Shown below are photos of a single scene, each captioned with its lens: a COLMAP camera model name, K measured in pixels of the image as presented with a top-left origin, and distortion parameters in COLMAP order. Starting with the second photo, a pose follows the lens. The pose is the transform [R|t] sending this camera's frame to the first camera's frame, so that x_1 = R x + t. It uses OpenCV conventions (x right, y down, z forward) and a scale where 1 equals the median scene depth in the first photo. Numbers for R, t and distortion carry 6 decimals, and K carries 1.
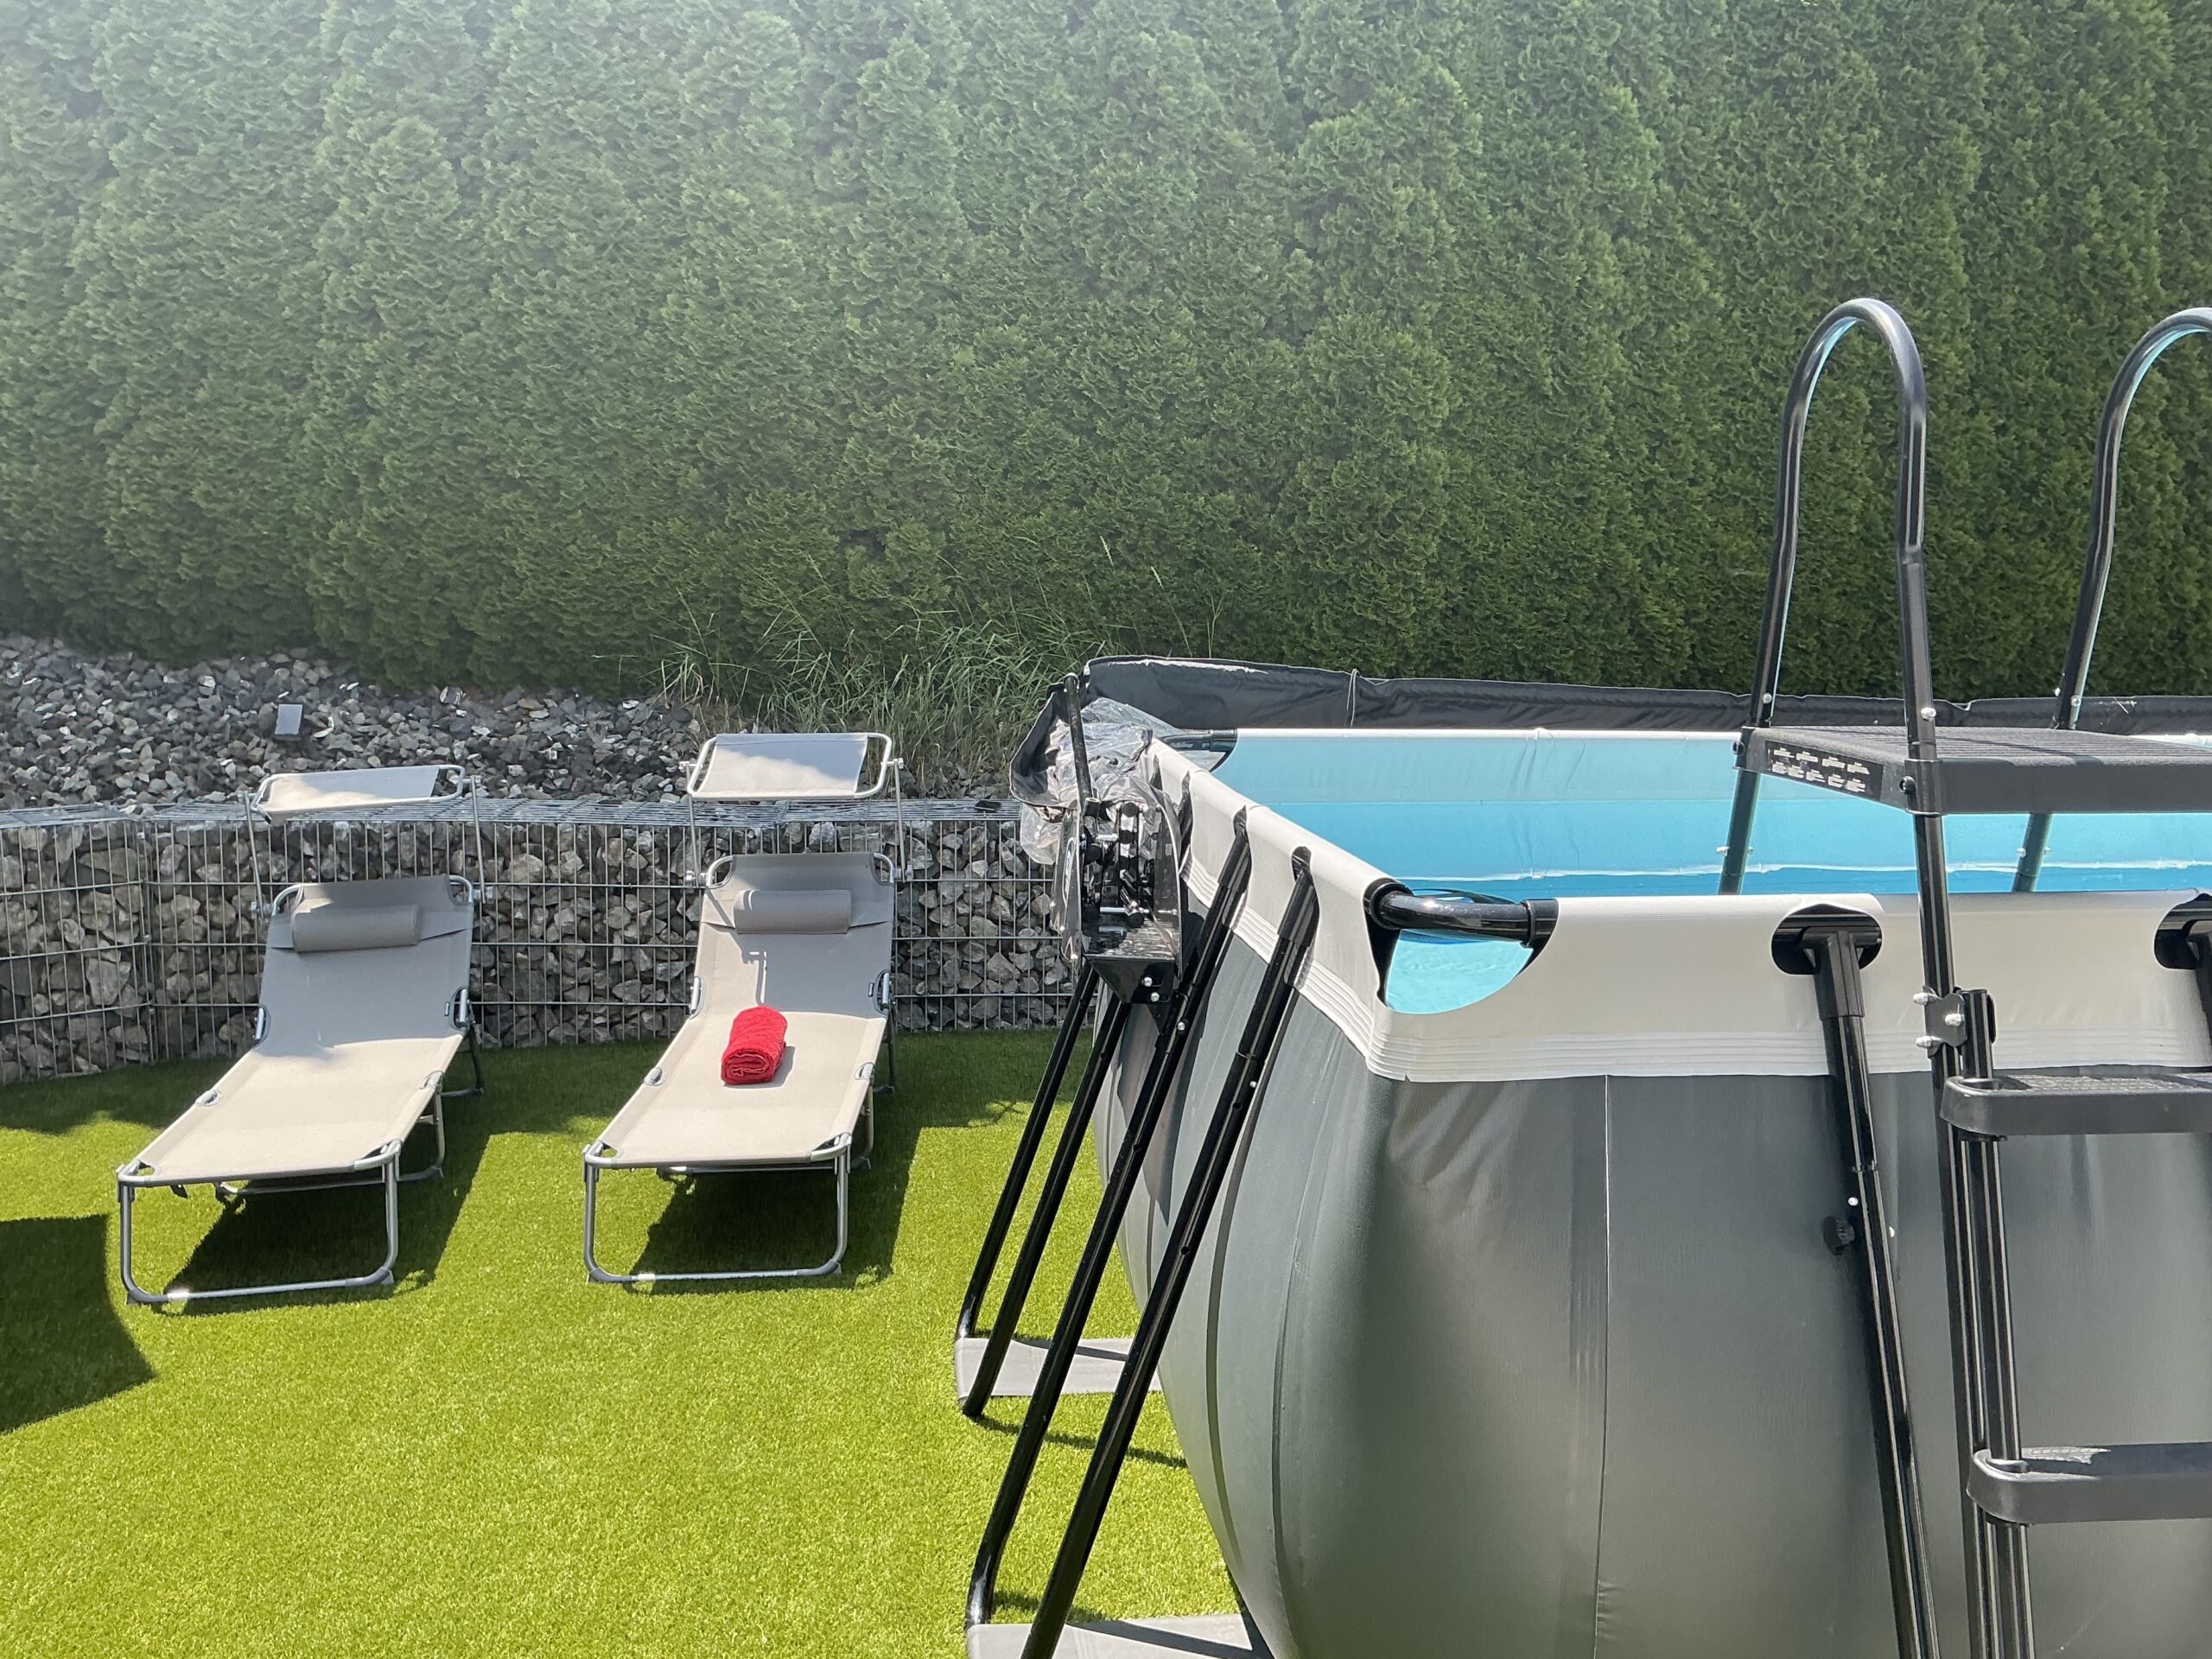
lens RADIAL K [[1798.3, 0, 1119.0], [0, 1798.3, 853.0], [0, 0, 1]] dist [0.015156, -0.092880]
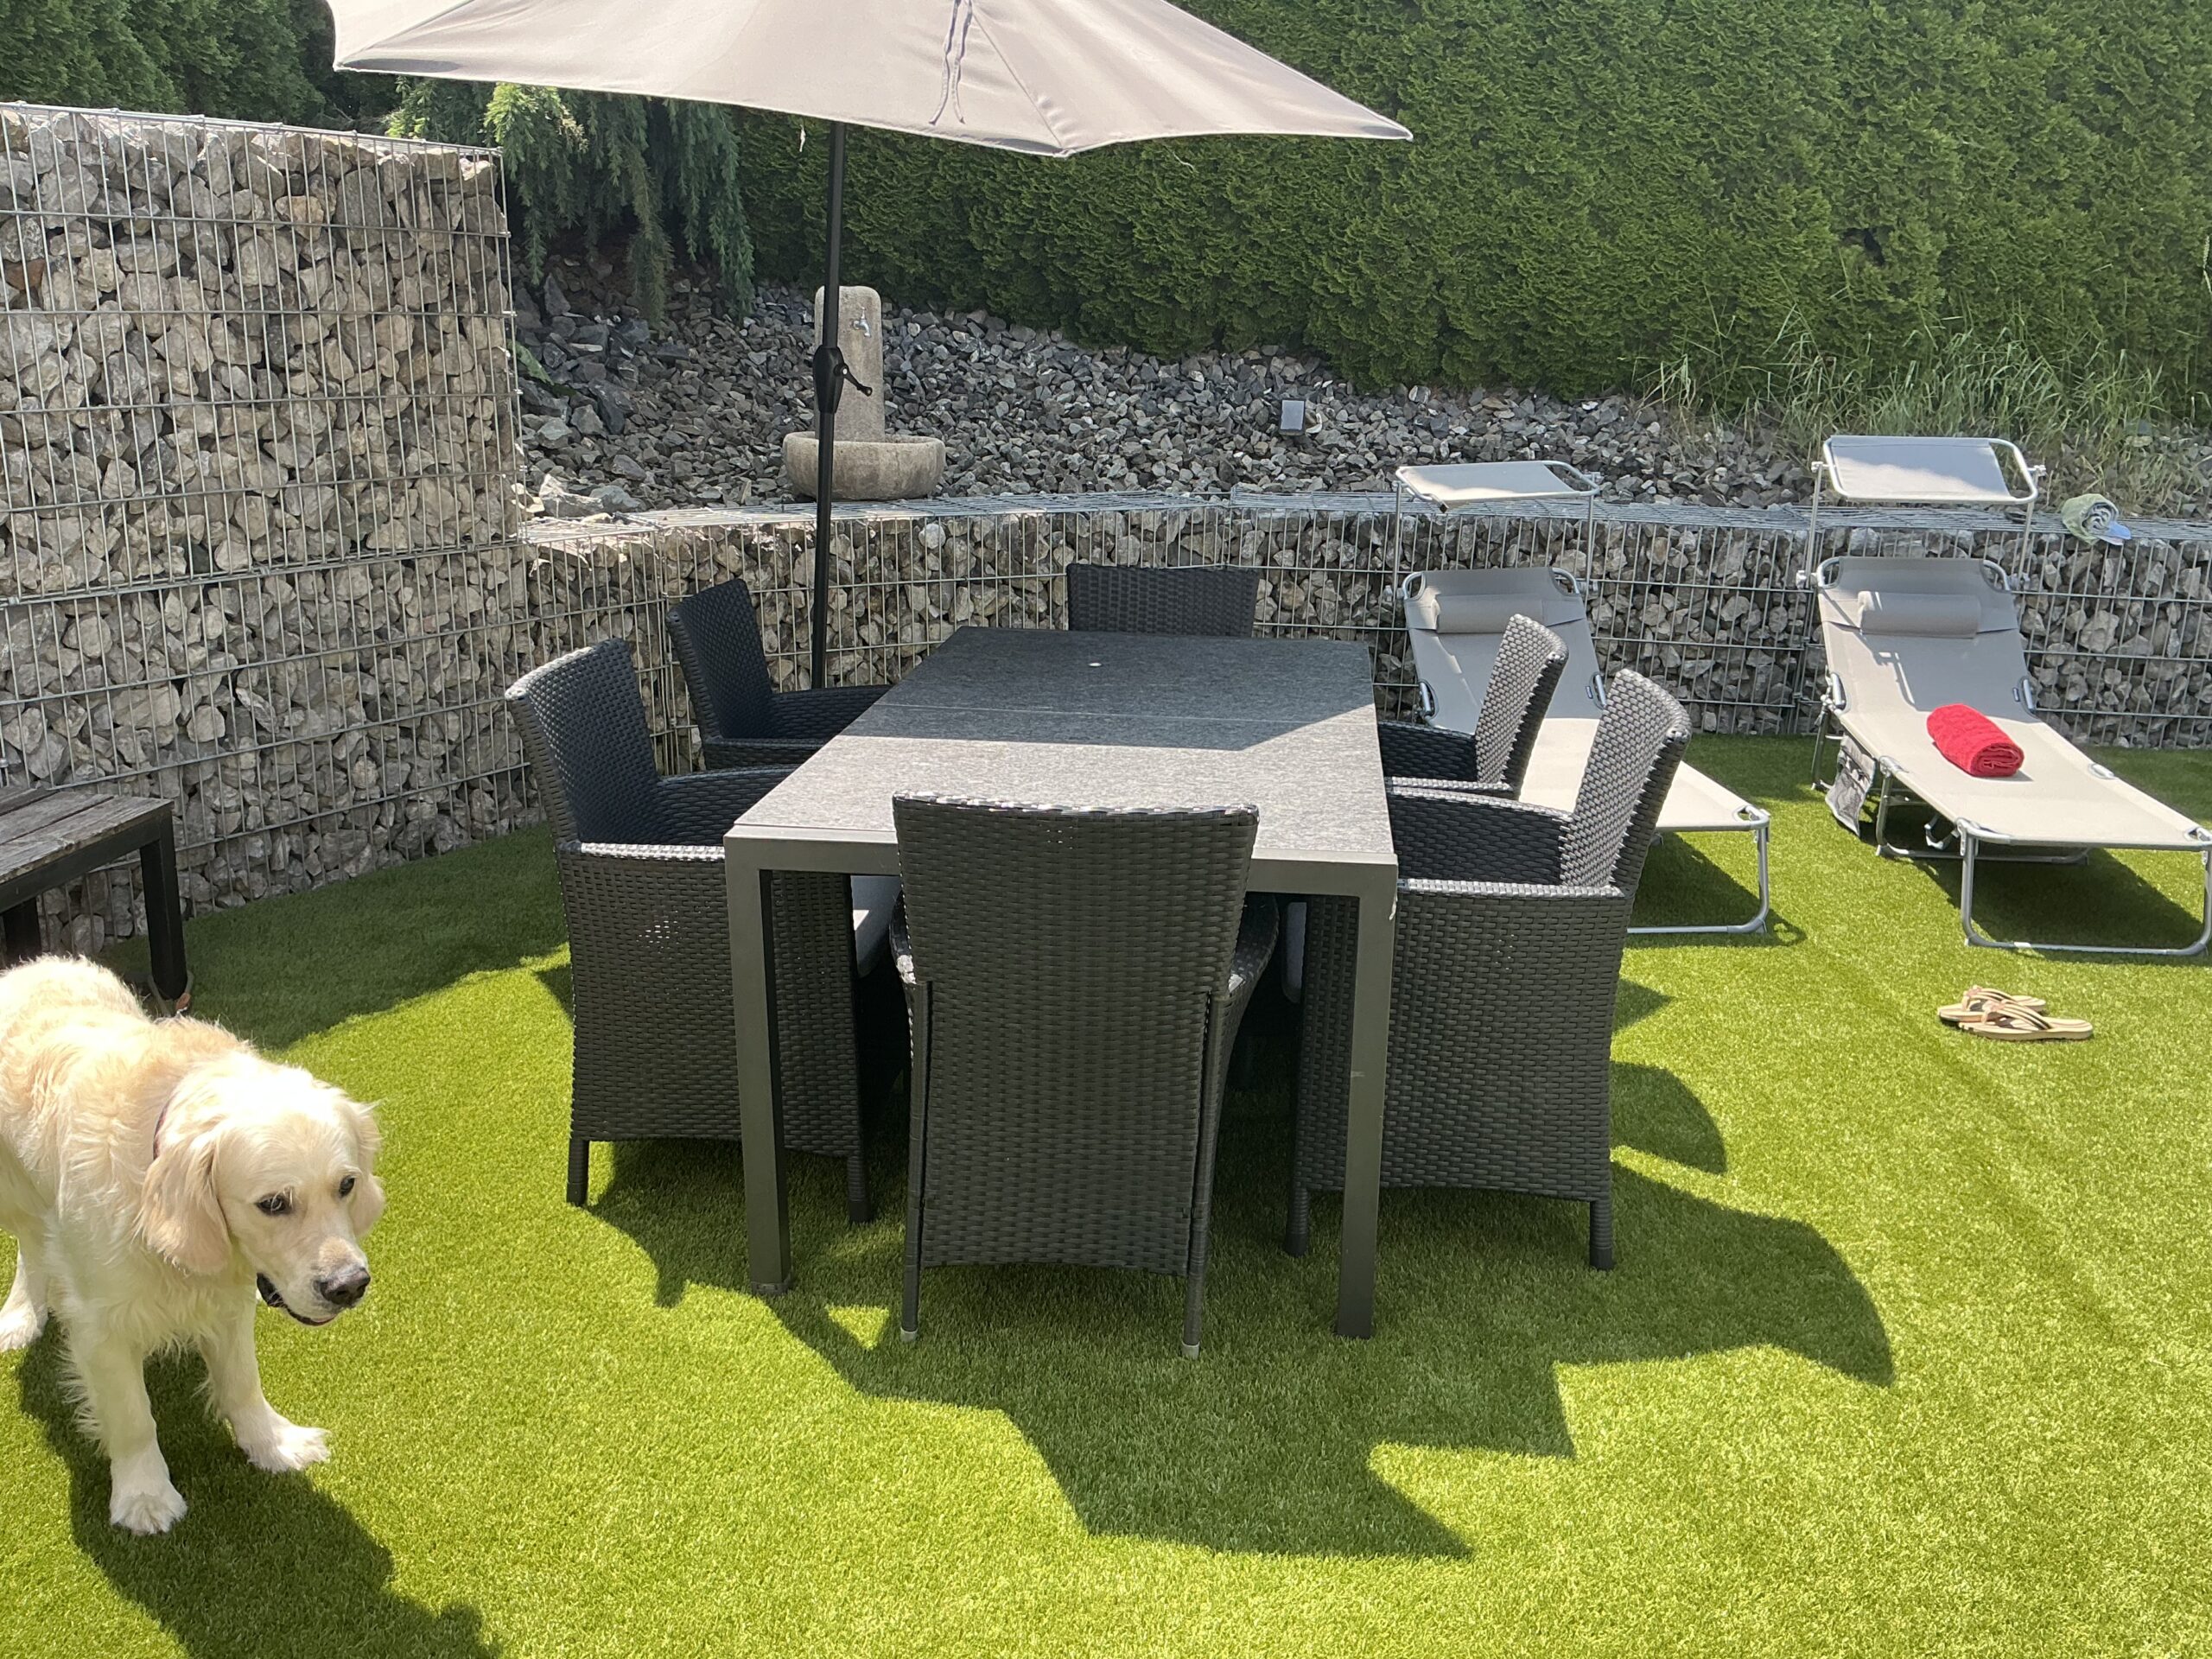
lens RADIAL K [[1798.3, 0, 1115.3], [0, 1798.3, 848.2], [0, 0, 1]] dist [0.015156, -0.092880]
pose [[0.981483, 0.060903, -0.181611, -0.355564], [-0.033133, 0.987795, 0.152195, 0.019450], [0.188664, -0.143360, 0.971522, -0.077644]]
